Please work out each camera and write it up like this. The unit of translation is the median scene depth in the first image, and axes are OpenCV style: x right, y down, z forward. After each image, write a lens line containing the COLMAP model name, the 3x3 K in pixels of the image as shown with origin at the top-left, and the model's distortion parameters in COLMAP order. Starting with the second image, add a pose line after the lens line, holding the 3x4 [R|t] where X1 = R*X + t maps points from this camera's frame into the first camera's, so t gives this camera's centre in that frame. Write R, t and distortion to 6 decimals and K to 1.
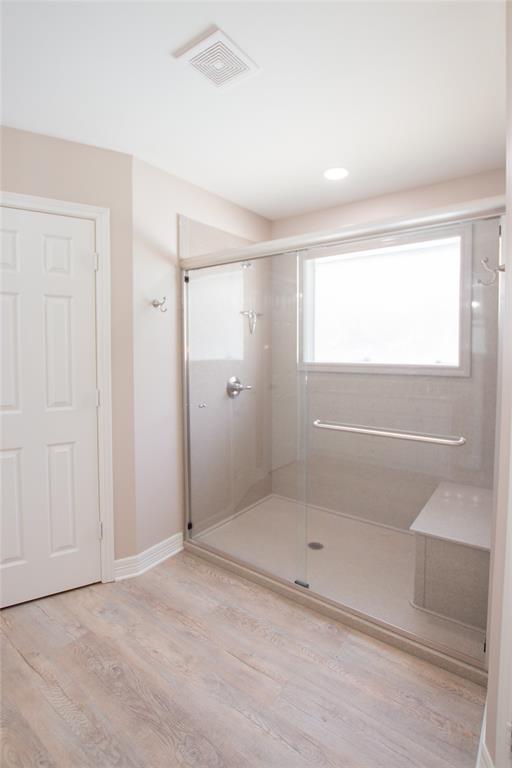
lens RADIAL K [[371.1, 0, 257.3], [0, 371.1, 365.3], [0, 0, 1]] dist [-0.041132, 0.007687]
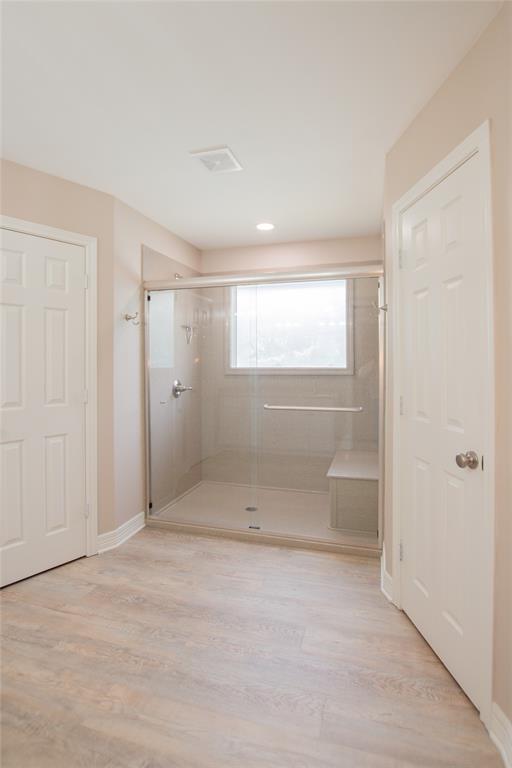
lens RADIAL K [[371.1, 0, 257.3], [0, 371.1, 365.3], [0, 0, 1]] dist [-0.041132, 0.007687]
pose [[0.944808, -0.006435, 0.327561, -0.283683], [0.017748, 0.999344, -0.031561, 0.036349], [-0.327143, 0.035633, 0.944303, -0.283190]]
